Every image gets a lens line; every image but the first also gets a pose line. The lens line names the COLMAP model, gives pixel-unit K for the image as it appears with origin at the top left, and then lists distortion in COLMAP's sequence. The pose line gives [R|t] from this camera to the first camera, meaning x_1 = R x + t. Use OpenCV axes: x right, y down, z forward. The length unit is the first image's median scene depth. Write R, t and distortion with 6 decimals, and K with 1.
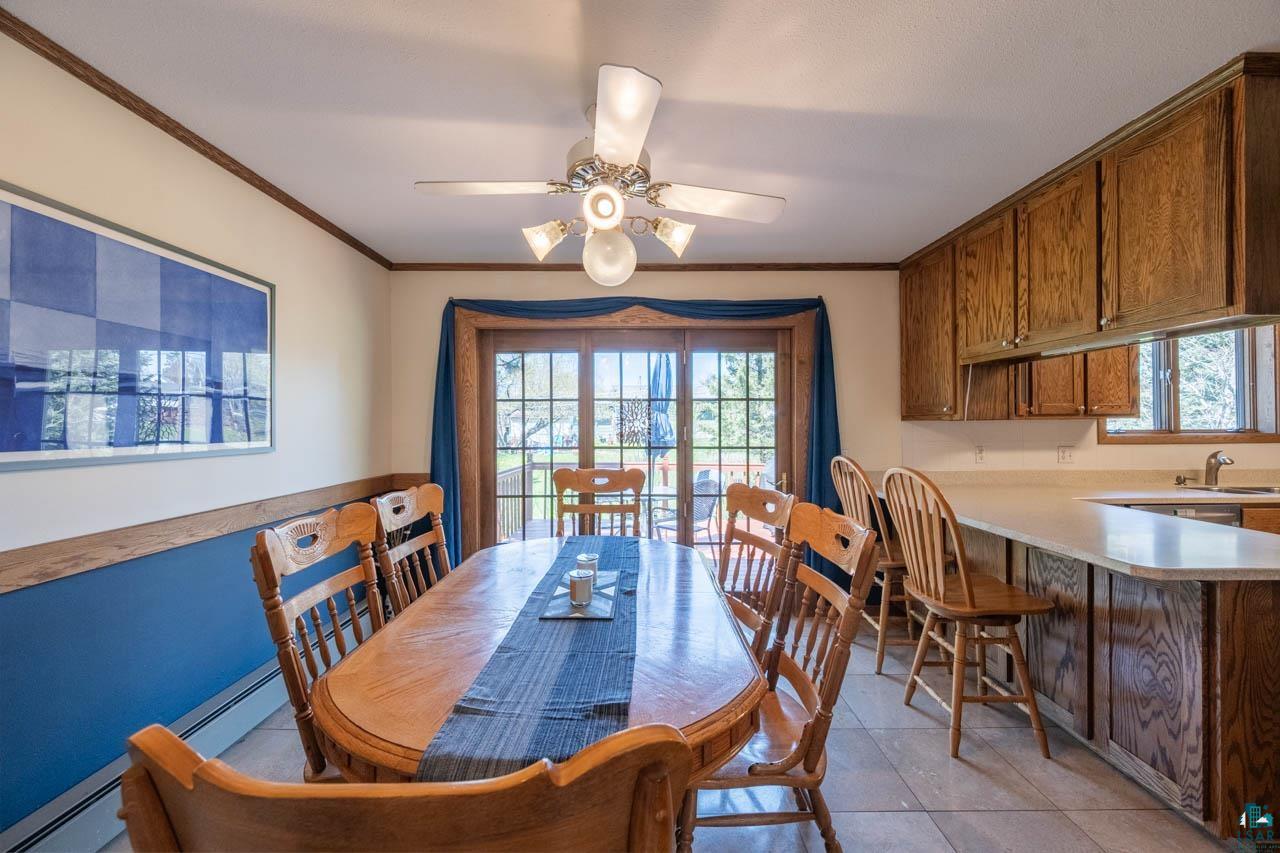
lens RADIAL K [[498.3, 0, 640.0], [0, 498.3, 424.3], [0, 0, 1]] dist [-0.001805, -0.000377]
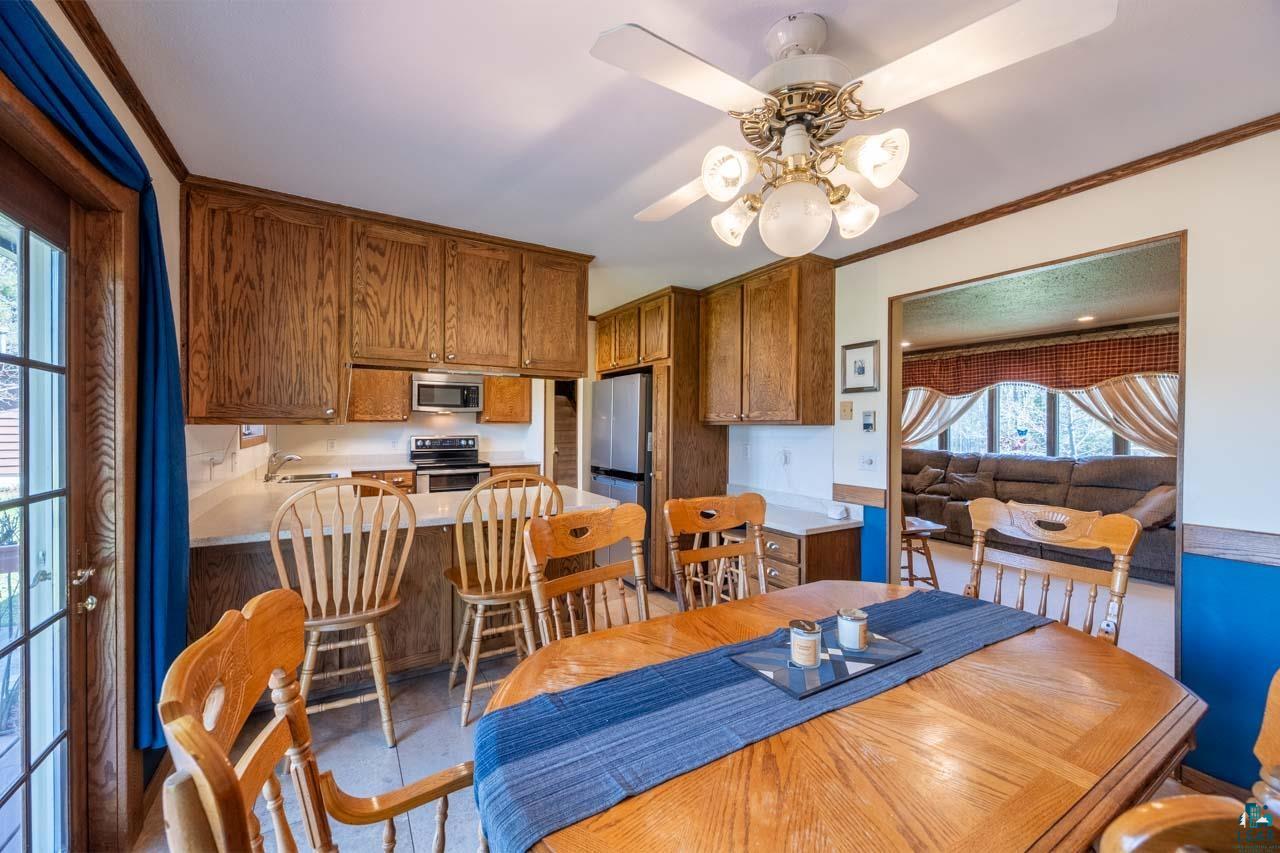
lens RADIAL K [[498.3, 0, 640.0], [0, 498.3, 424.3], [0, 0, 1]] dist [-0.001805, -0.000377]
pose [[-0.520211, 0.001338, 0.854036, -0.325219], [-0.001574, 0.999996, -0.002525, -0.007765], [-0.854036, -0.002658, -0.520207, 0.876687]]
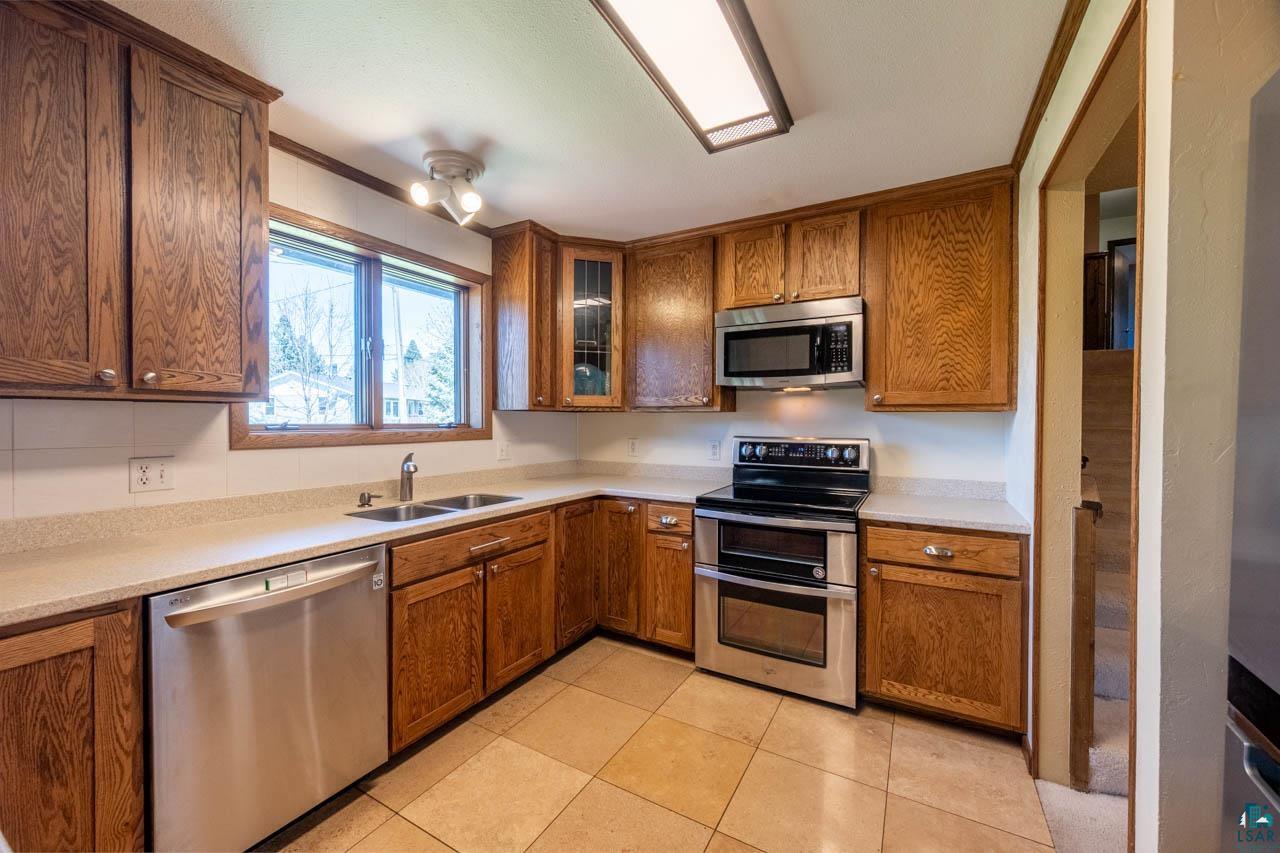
lens RADIAL K [[498.3, 0, 640.0], [0, 498.3, 424.3], [0, 0, 1]] dist [-0.001805, -0.000377]
pose [[0.490692, 0.002636, 0.871329, 0.689586], [-0.006684, 0.999977, 0.000739, 0.008761], [-0.871308, -0.006186, 0.490698, 0.351613]]
